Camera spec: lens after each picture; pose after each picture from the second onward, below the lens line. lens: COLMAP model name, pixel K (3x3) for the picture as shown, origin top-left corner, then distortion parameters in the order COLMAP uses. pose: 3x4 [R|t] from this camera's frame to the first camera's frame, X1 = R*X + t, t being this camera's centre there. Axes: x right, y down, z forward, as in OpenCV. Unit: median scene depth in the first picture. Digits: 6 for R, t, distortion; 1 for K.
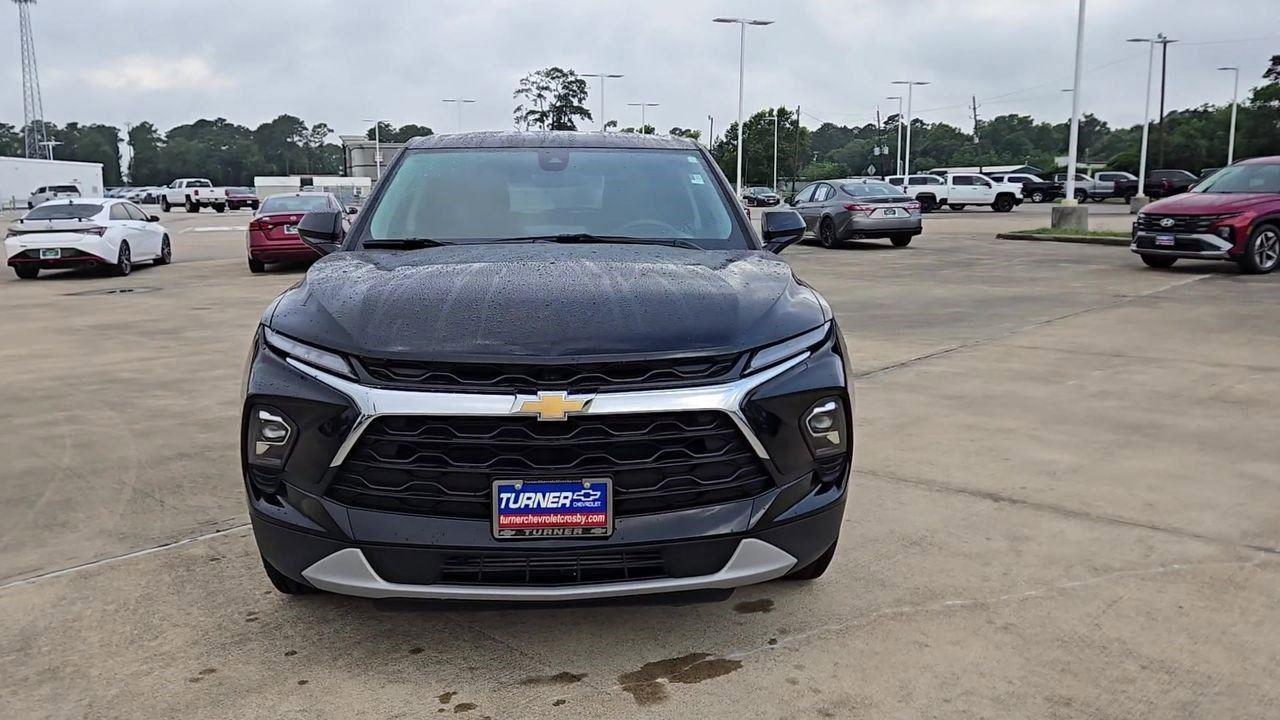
lens RADIAL K [[1069.1, 0, 640.0], [0, 1069.1, 360.0], [0, 0, 1]] dist [0.006098, 0.009100]
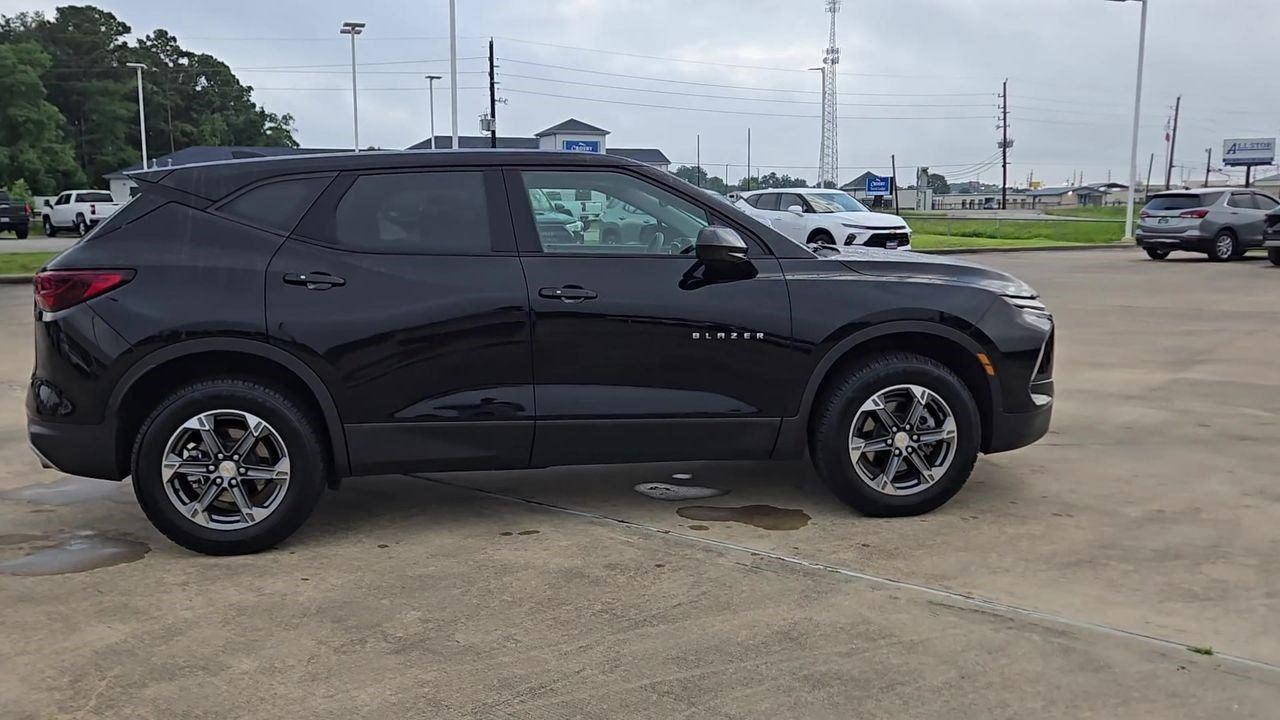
lens RADIAL K [[1068.6, 0, 640.0], [0, 1068.6, 360.0], [0, 0, 1]] dist [0.022052, -0.003784]
pose [[-0.061870, -0.132049, 0.989310, -1.364941], [0.162452, 0.976659, 0.140520, -0.178473], [-0.984775, 0.169409, -0.038974, 1.177964]]
